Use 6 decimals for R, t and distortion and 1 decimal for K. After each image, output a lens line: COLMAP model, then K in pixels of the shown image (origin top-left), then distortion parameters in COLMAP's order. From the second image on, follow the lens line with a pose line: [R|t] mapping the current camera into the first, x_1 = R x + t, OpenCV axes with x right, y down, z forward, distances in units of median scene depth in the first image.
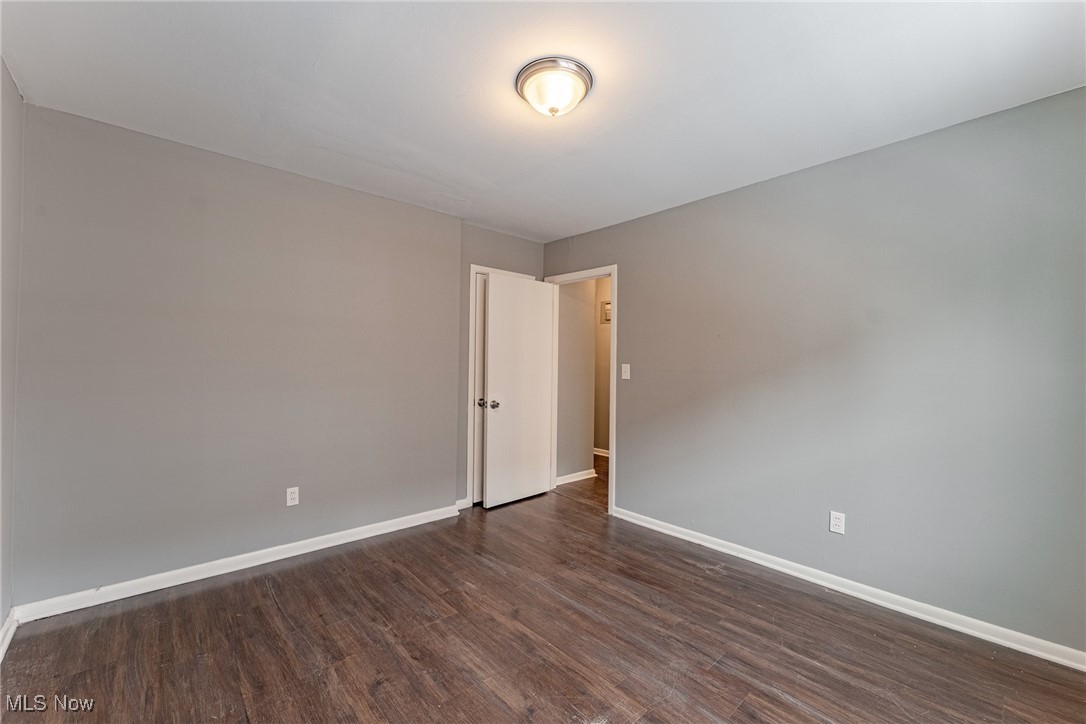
lens RADIAL K [[439.1, 0, 546.3], [0, 439.1, 358.7], [0, 0, 1]] dist [0.007806, 0.000635]
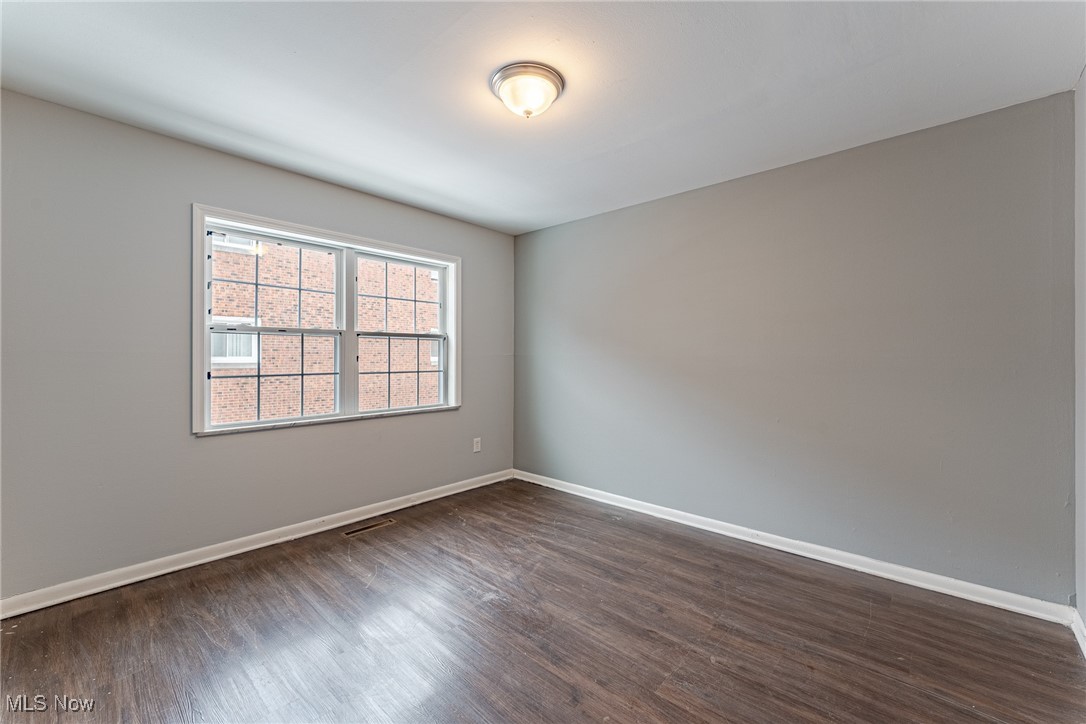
lens RADIAL K [[439.1, 0, 540.9], [0, 439.1, 359.3], [0, 0, 1]] dist [0.007806, 0.000635]
pose [[-0.996282, -0.013257, -0.085121, 0.054800], [-0.012748, 0.999897, -0.006518, 0.029405], [0.085199, -0.005408, -0.996349, 1.694923]]
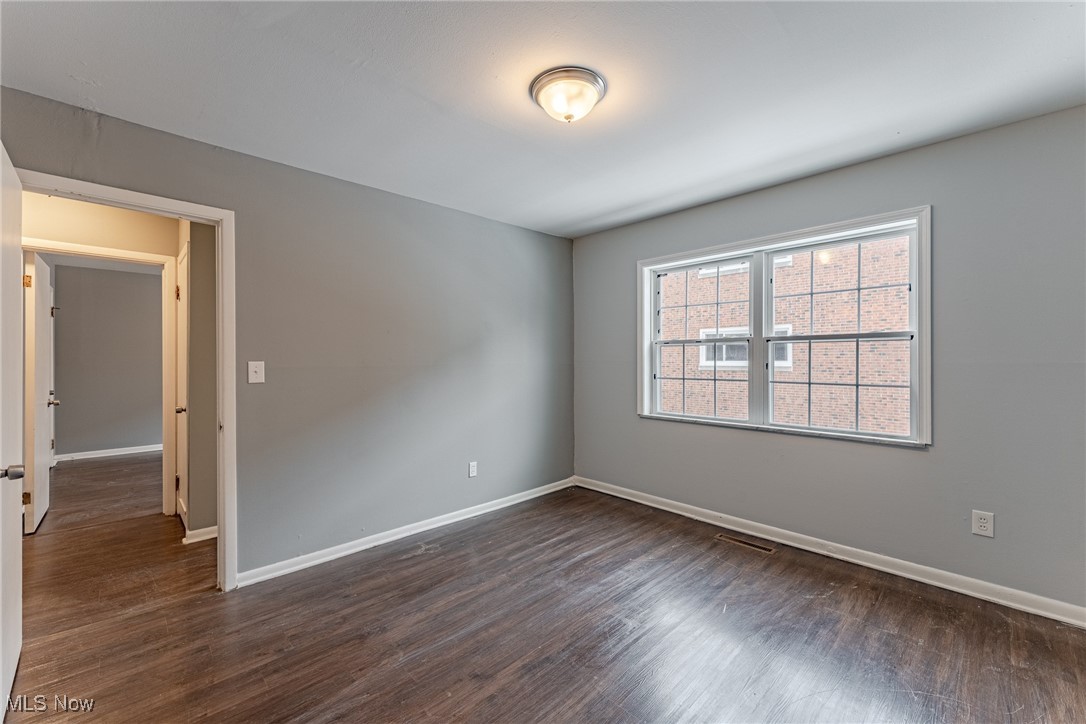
lens RADIAL K [[439.1, 0, 541.1], [0, 439.1, 356.8], [0, 0, 1]] dist [0.007806, 0.000635]
pose [[-0.021188, -0.006218, 0.999756, -0.852035], [-0.009240, 0.999939, 0.006023, -0.005247], [-0.999733, -0.009110, -0.021244, 0.898266]]
